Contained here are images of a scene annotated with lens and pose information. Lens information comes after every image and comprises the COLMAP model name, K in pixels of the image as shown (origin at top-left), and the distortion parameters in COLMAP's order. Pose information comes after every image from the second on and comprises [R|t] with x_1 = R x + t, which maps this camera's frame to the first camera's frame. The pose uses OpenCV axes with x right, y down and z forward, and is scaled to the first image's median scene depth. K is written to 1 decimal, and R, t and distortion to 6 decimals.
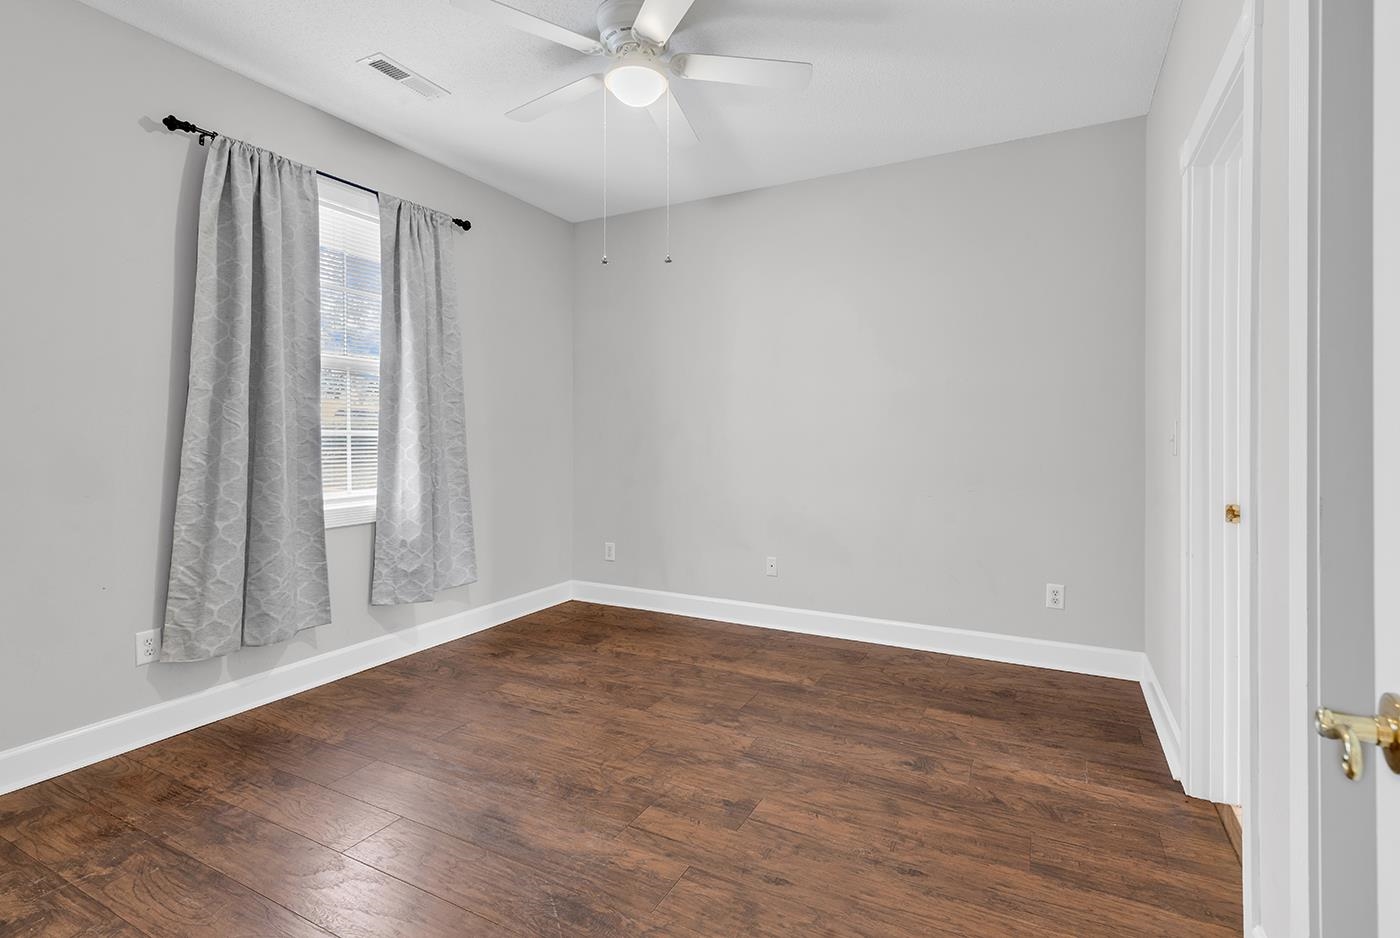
lens RADIAL K [[638.3, 0, 715.8], [0, 638.3, 448.5], [0, 0, 1]] dist [0.008827, -0.002399]
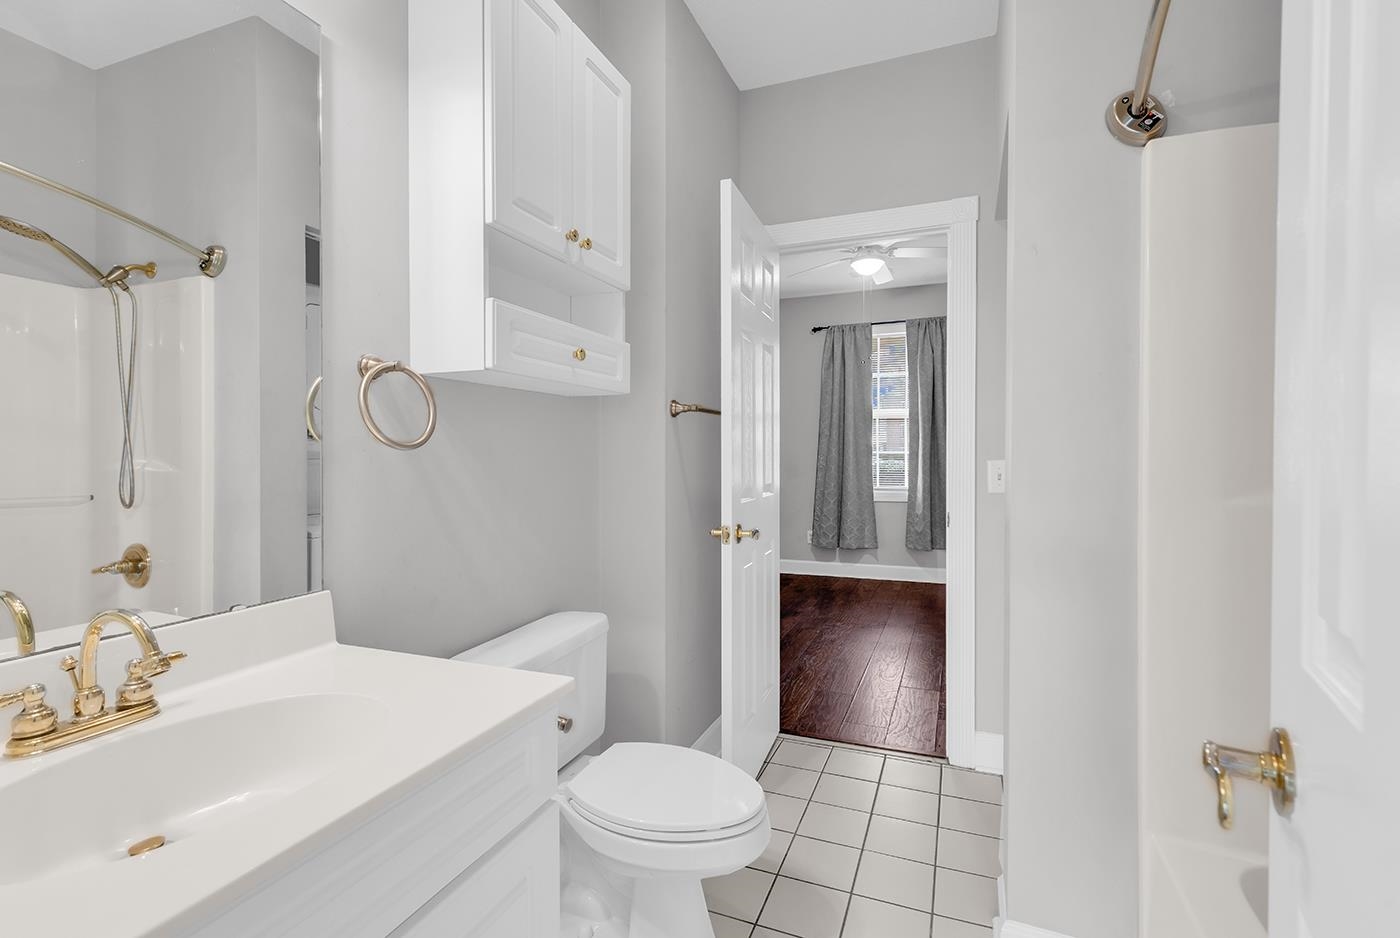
lens RADIAL K [[638.3, 0, 707.2], [0, 638.3, 456.1], [0, 0, 1]] dist [0.008827, -0.002399]
pose [[0.107201, -0.000256, -0.994237, 1.666505], [-0.014720, 0.999890, -0.001845, -0.001412], [0.994128, 0.014833, 0.107185, 0.336156]]
